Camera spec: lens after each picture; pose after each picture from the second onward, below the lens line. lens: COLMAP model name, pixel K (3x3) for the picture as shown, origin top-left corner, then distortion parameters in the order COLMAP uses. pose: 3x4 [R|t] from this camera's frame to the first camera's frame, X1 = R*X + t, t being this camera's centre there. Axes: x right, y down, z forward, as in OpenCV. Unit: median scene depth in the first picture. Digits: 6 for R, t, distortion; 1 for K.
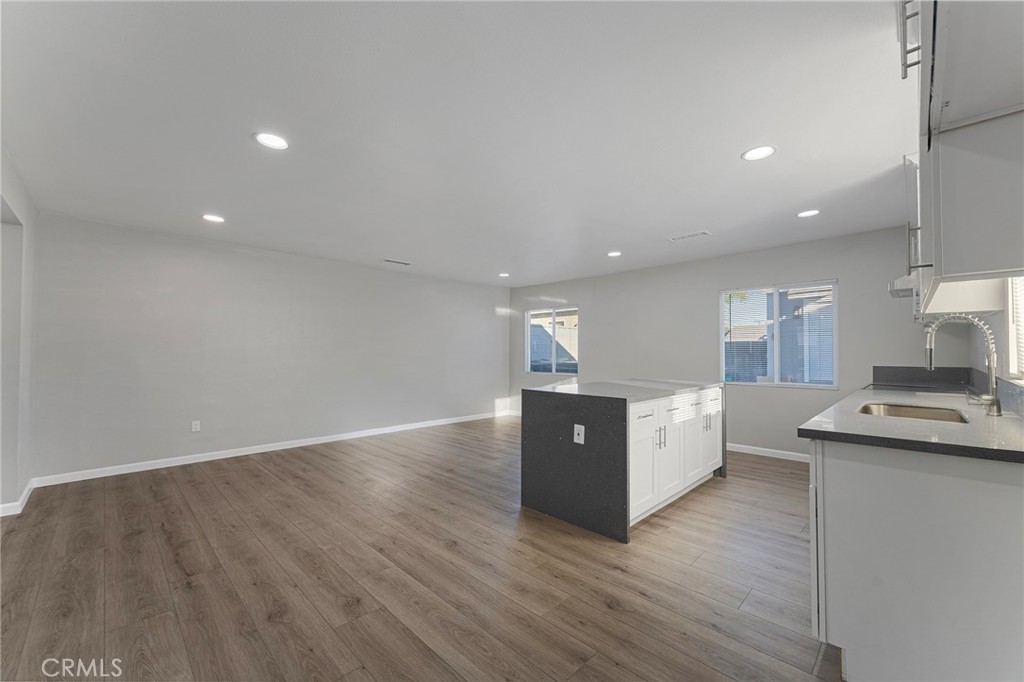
lens RADIAL K [[410.7, 0, 512.3], [0, 410.7, 344.0], [0, 0, 1]] dist [0.000053, -0.000219]
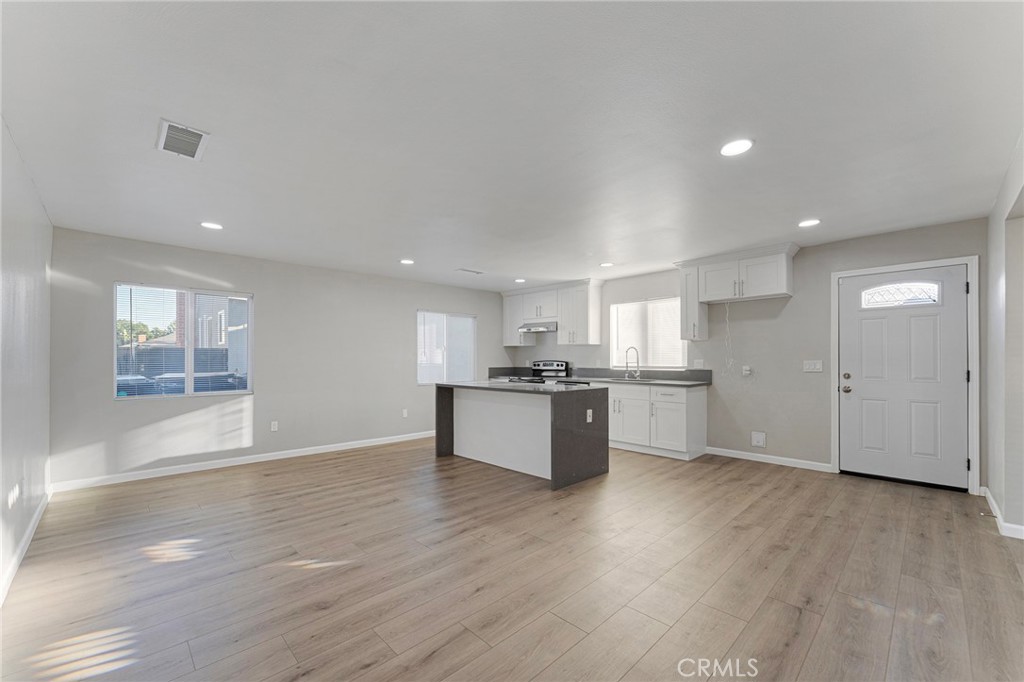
lens RADIAL K [[412.2, 0, 515.9], [0, 412.2, 357.2], [0, 0, 1]] dist [-0.000623, 0.000133]
pose [[0.001709, 0.004409, 0.999989, -1.312271], [-0.018524, 0.999819, -0.004377, 0.020914], [-0.999827, -0.018516, 0.001791, 1.264728]]
